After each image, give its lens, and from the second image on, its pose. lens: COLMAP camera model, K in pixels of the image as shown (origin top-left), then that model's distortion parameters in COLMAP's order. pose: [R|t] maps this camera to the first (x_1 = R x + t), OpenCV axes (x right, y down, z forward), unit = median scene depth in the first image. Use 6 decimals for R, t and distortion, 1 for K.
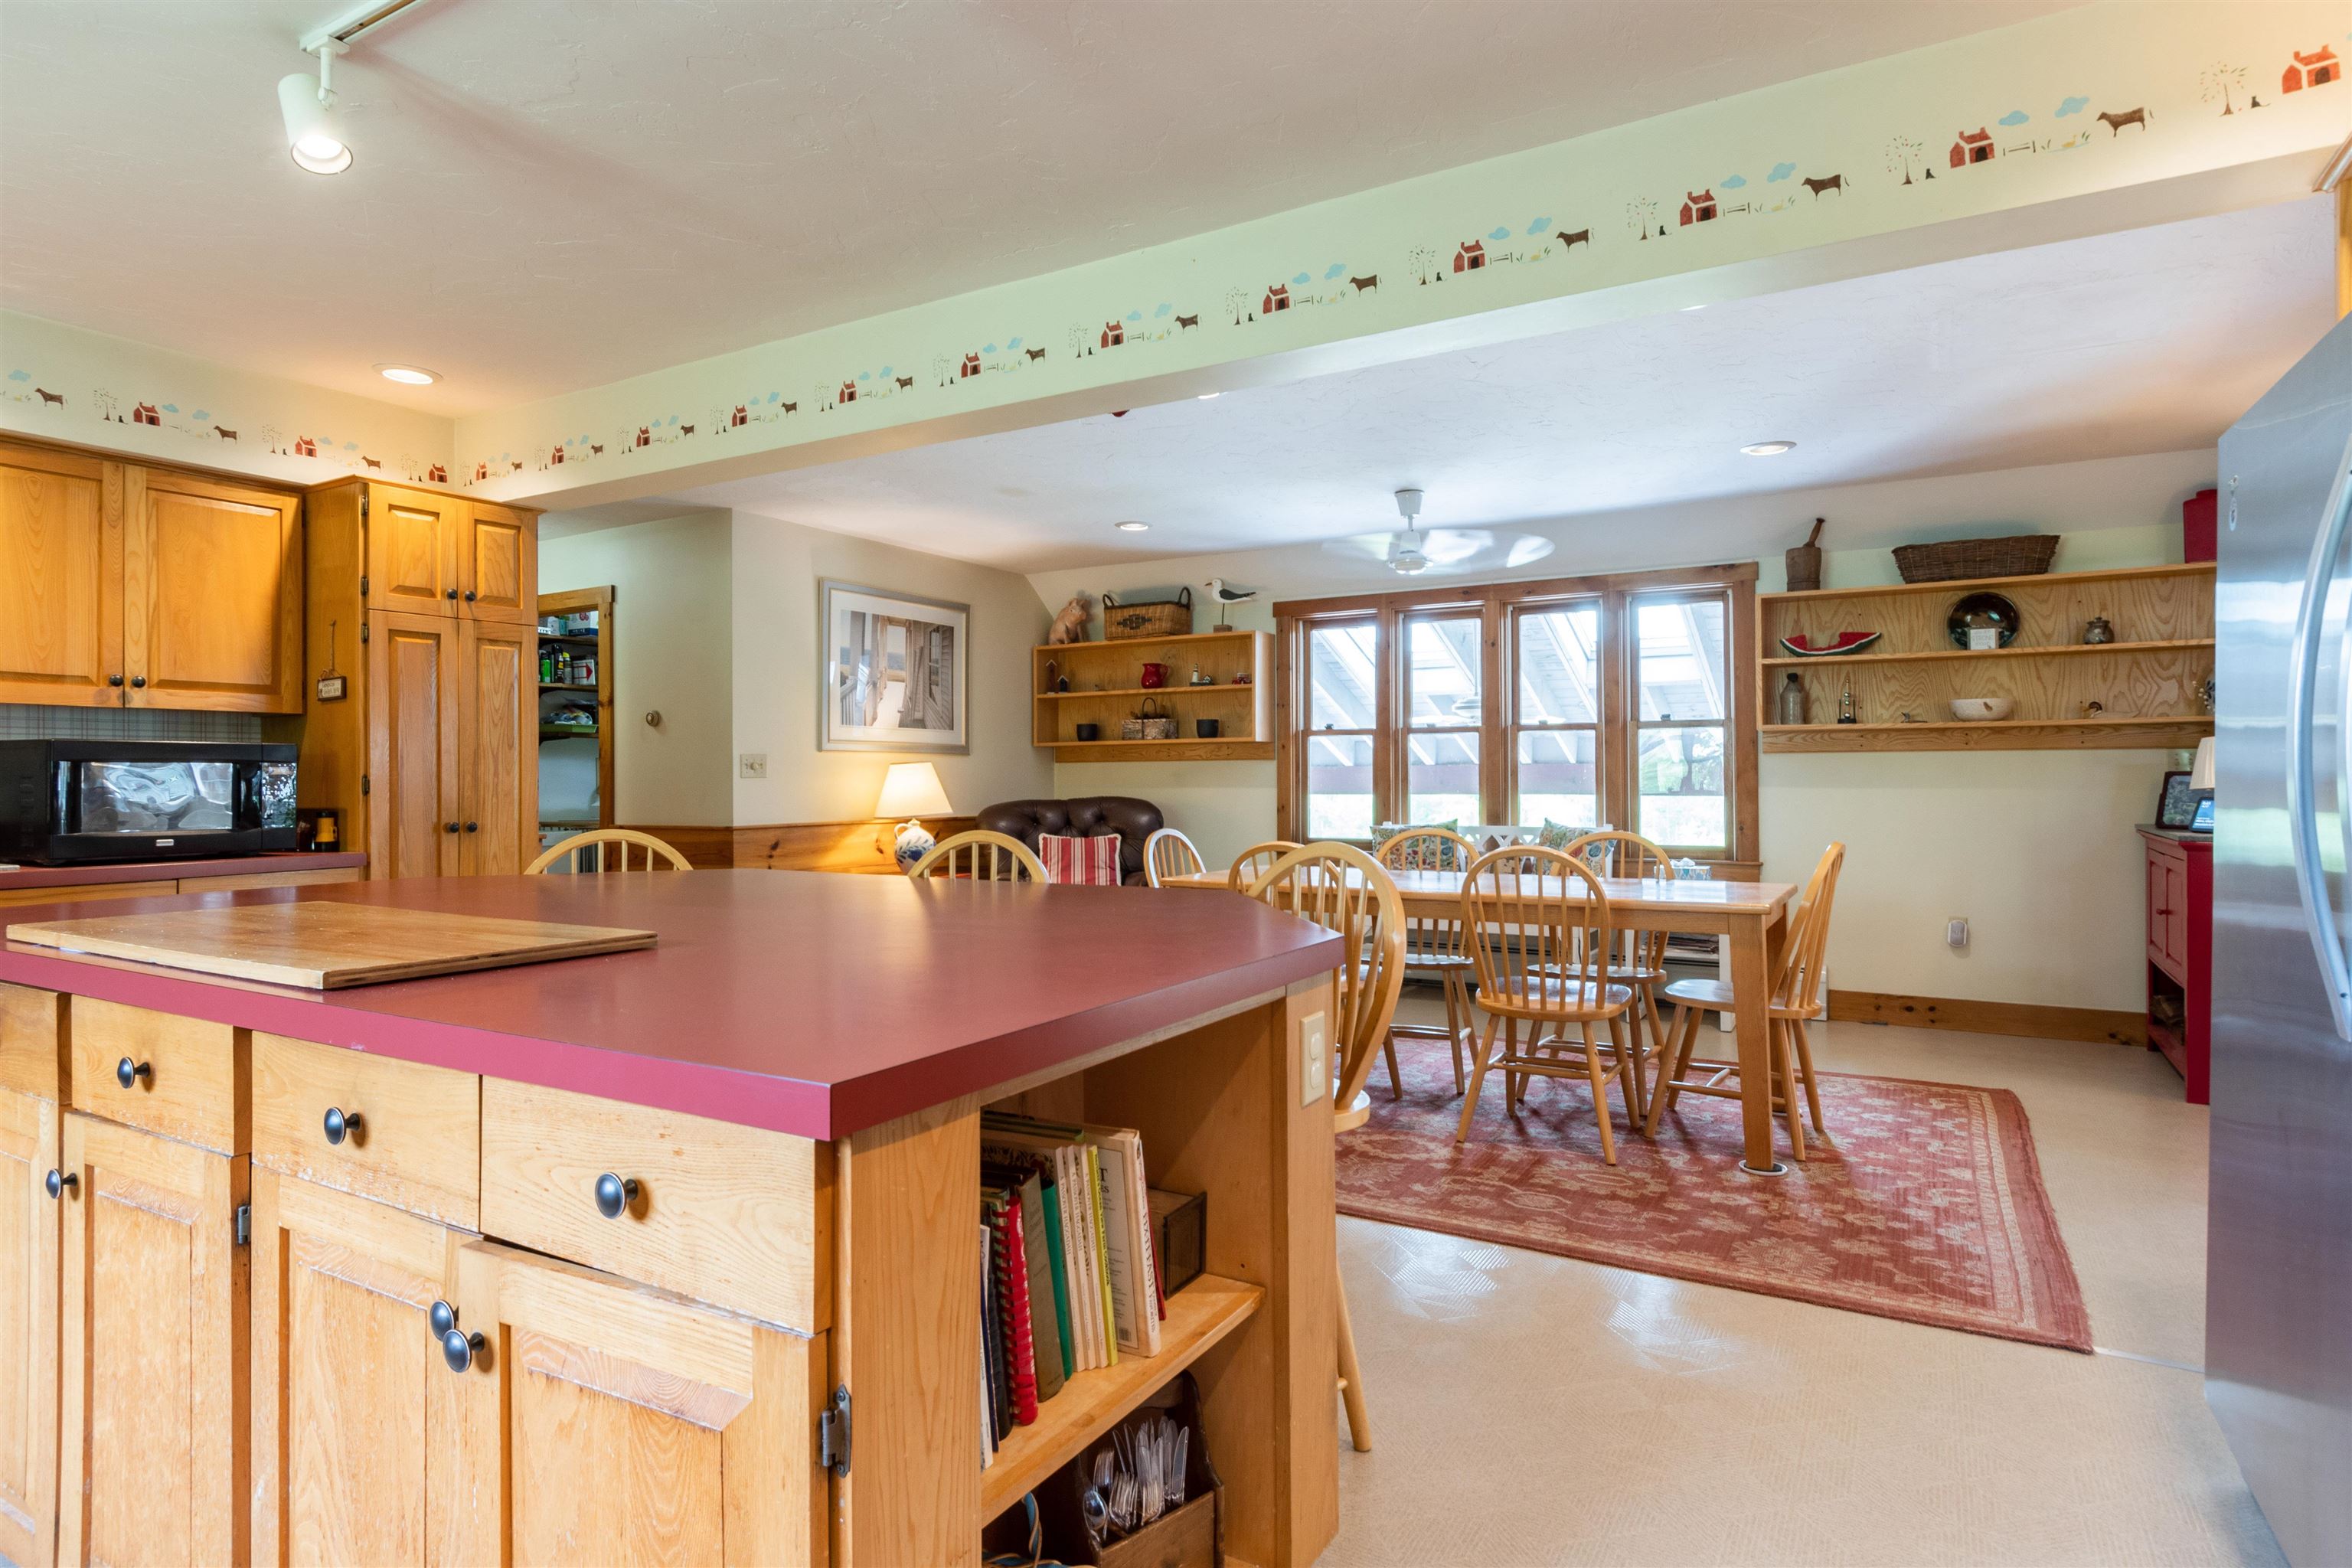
lens RADIAL K [[1247.6, 0, 1130.6], [0, 1247.6, 777.4], [0, 0, 1]] dist [0.005029, -0.005090]
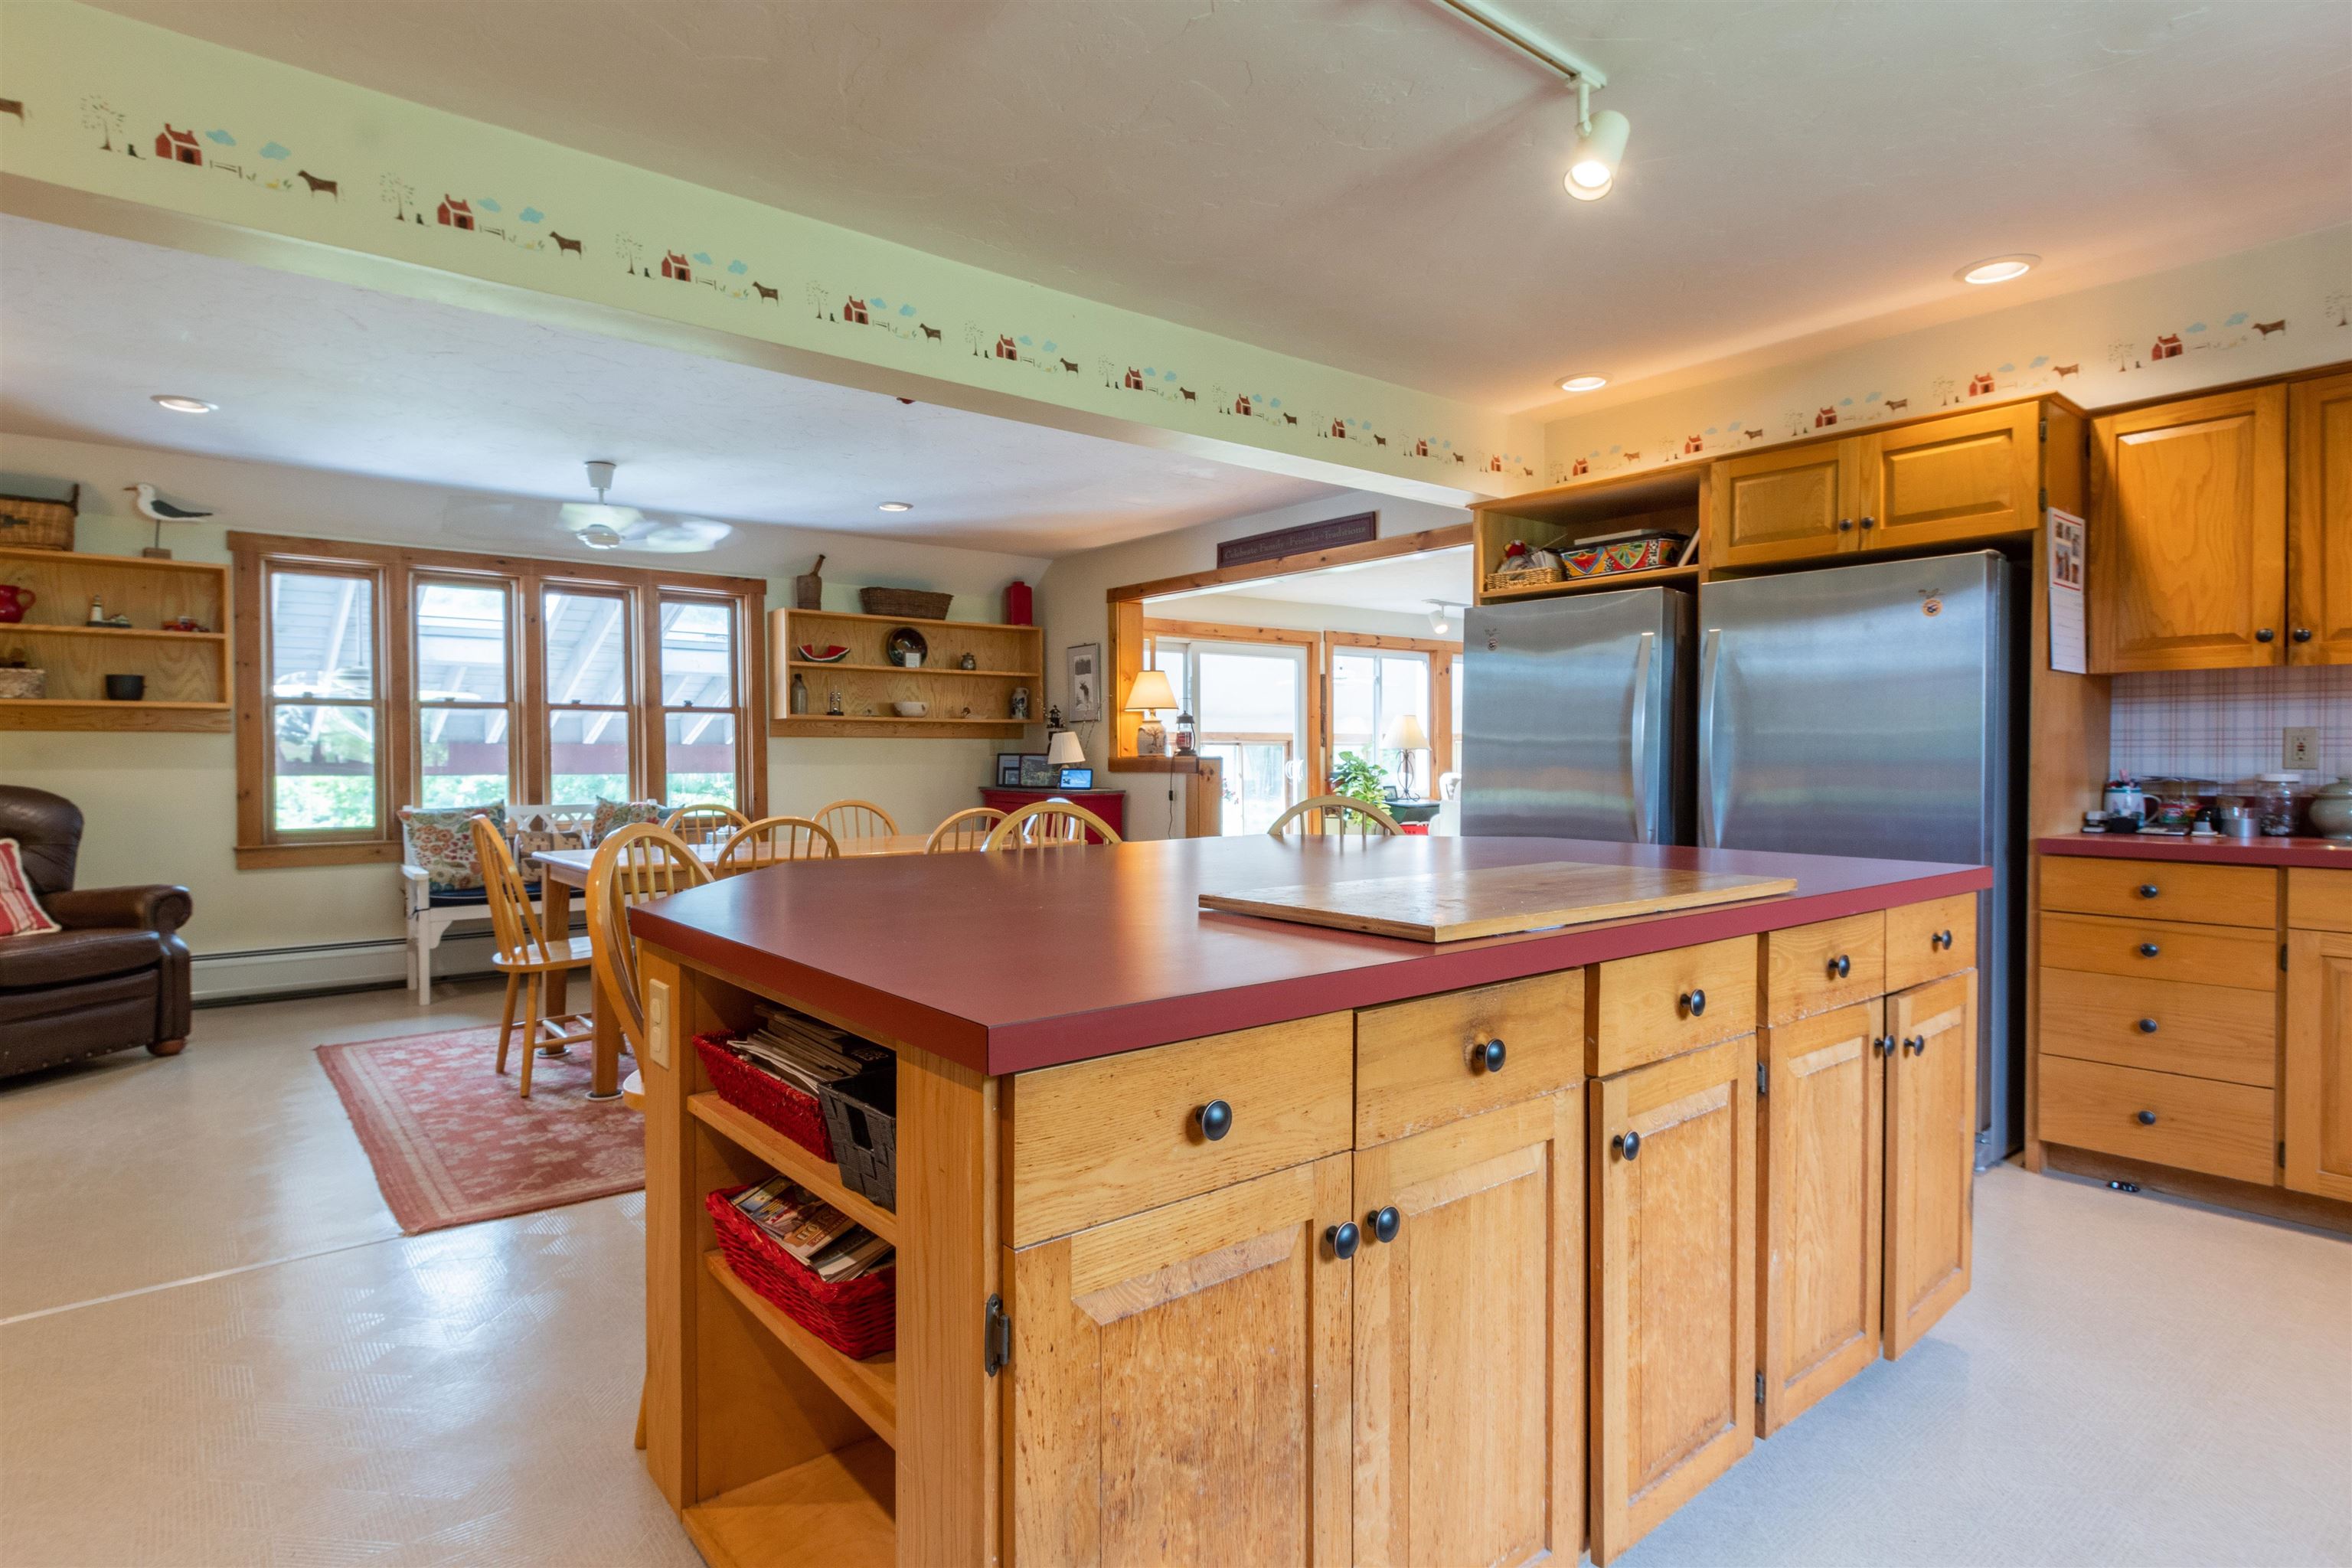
lens RADIAL K [[1247.6, 0, 1100.3], [0, 1247.6, 783.1], [0, 0, 1]] dist [0.005029, -0.005090]
pose [[0.346231, -0.014987, 0.938030, -0.517112], [0.000827, 0.999877, 0.015670, 0.006929], [-0.938149, -0.004650, 0.346200, 0.263746]]
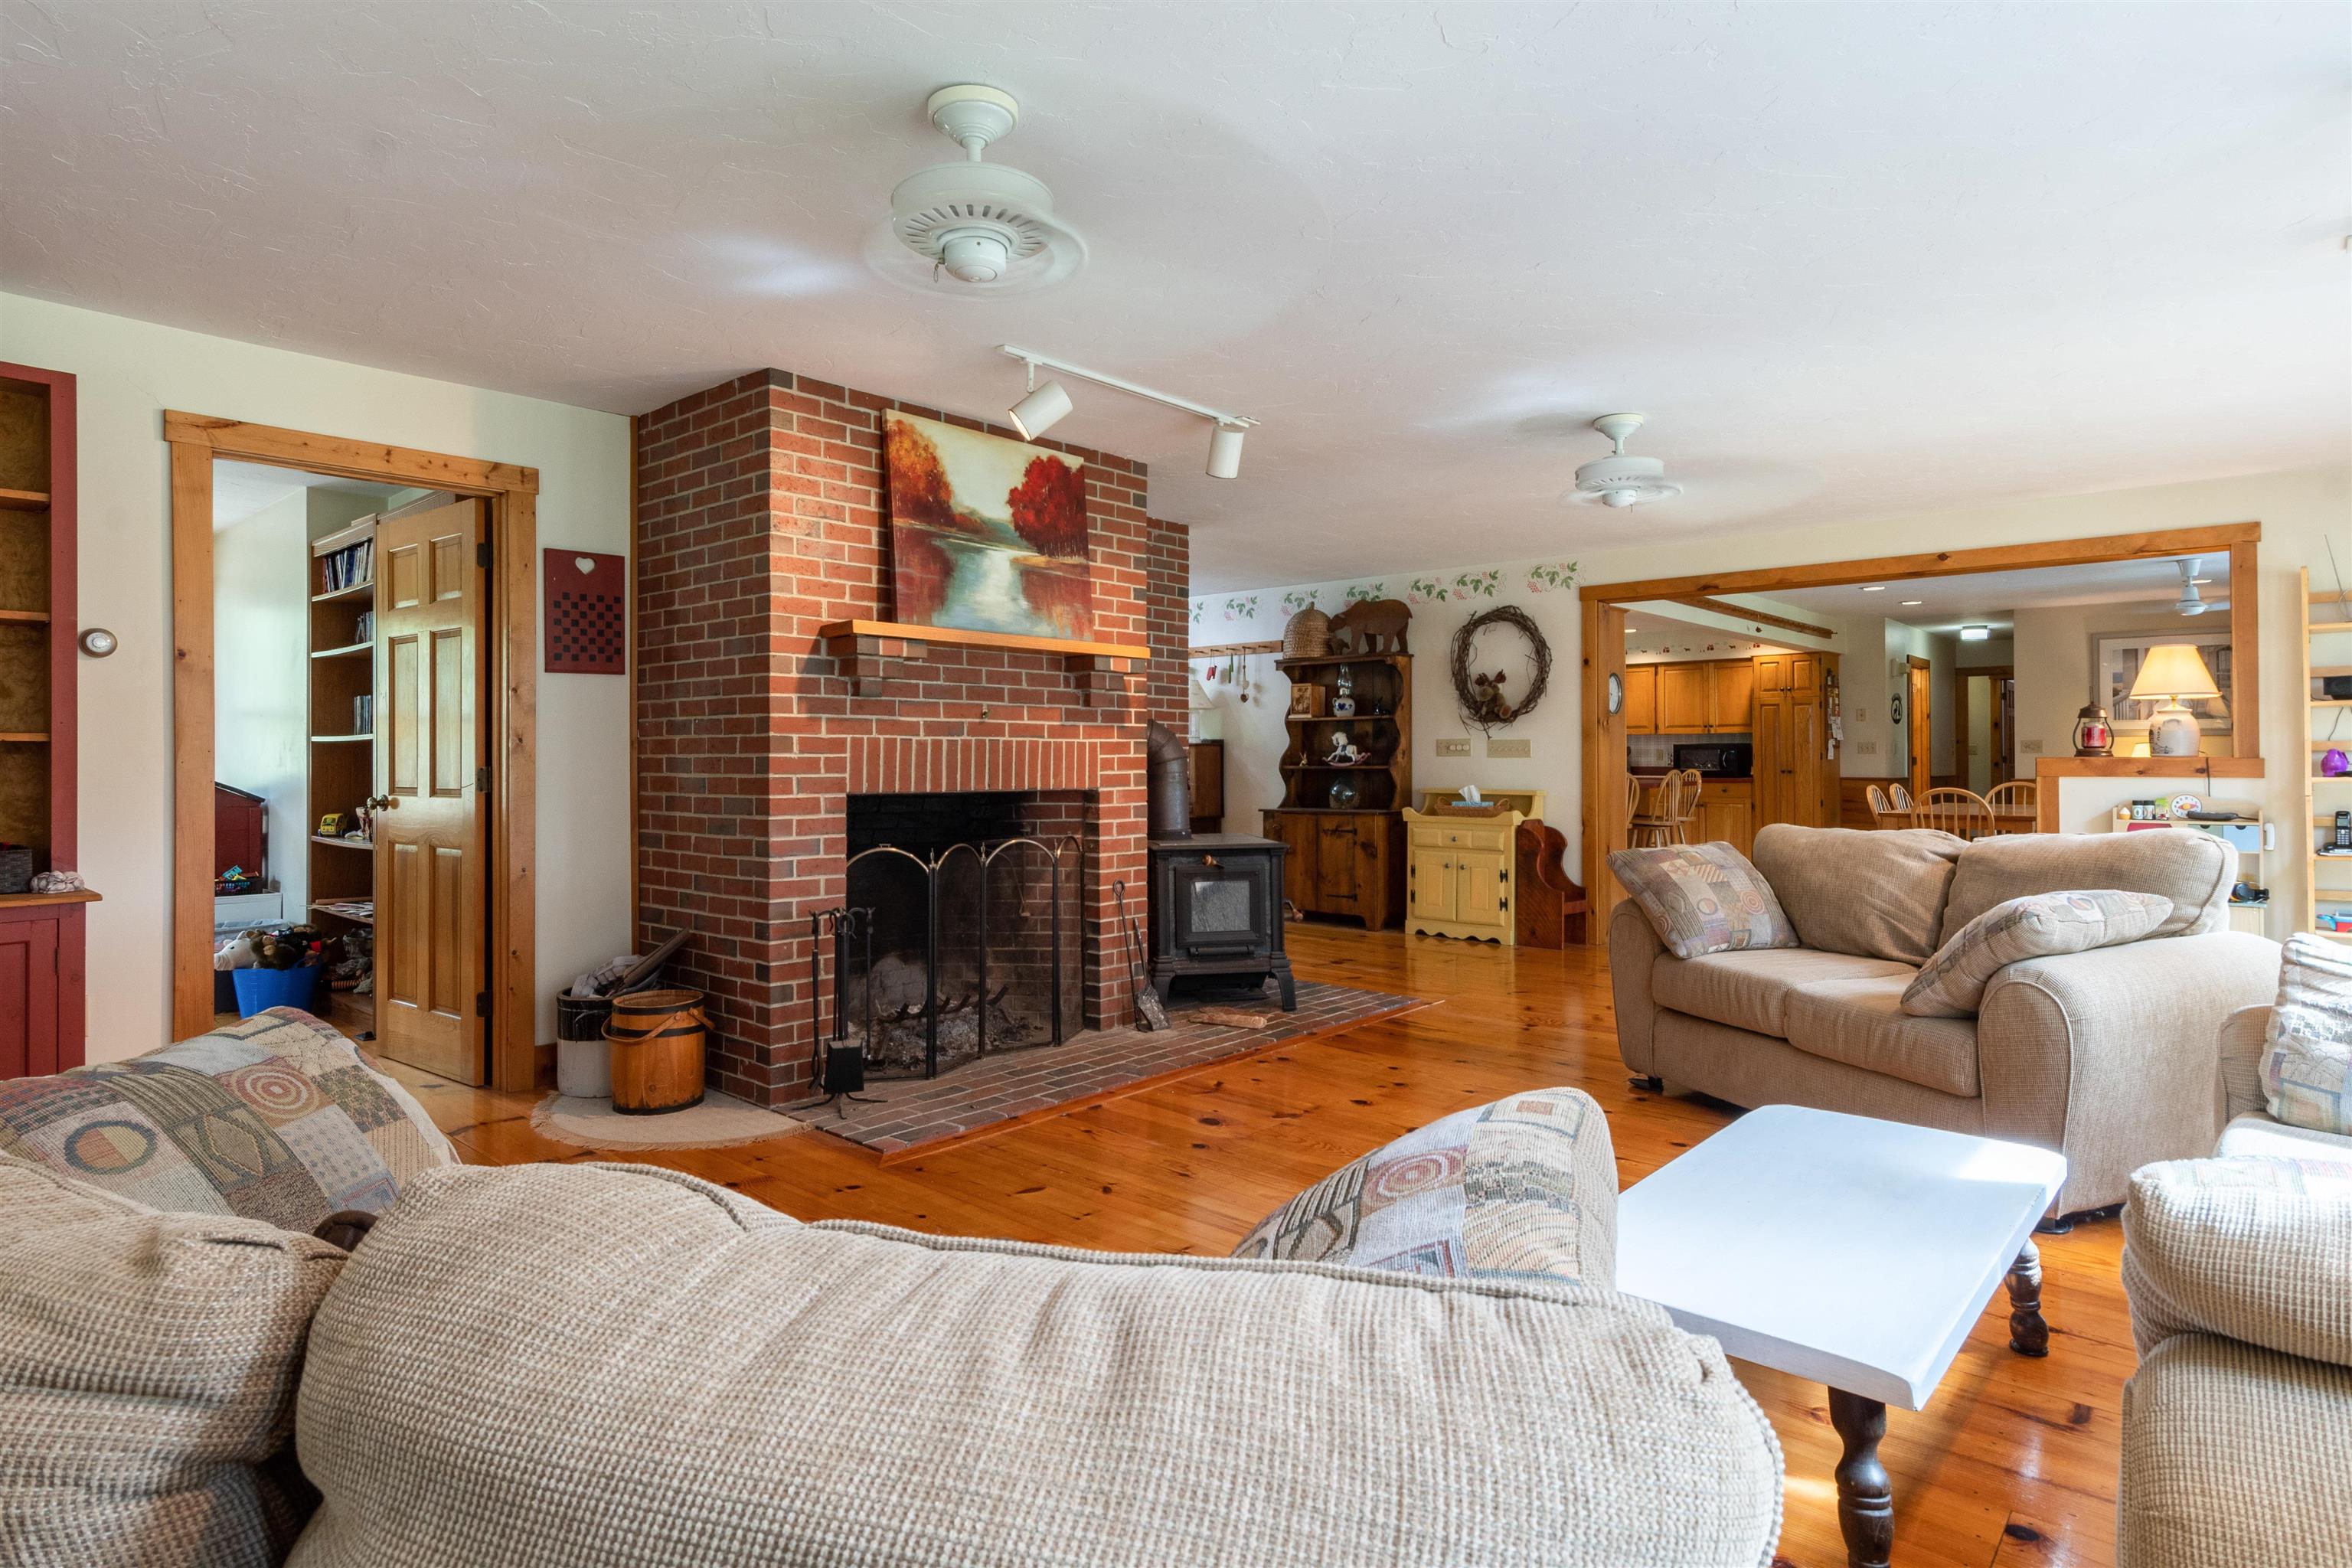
lens RADIAL K [[1247.6, 0, 1130.7], [0, 1247.6, 753.3], [0, 0, 1]] dist [0.005029, -0.005090]
pose [[-0.185152, 0.005330, -0.982695, 1.746571], [0.006390, 0.999971, 0.004220, -0.015156], [0.982689, -0.005499, -0.185181, 0.040591]]
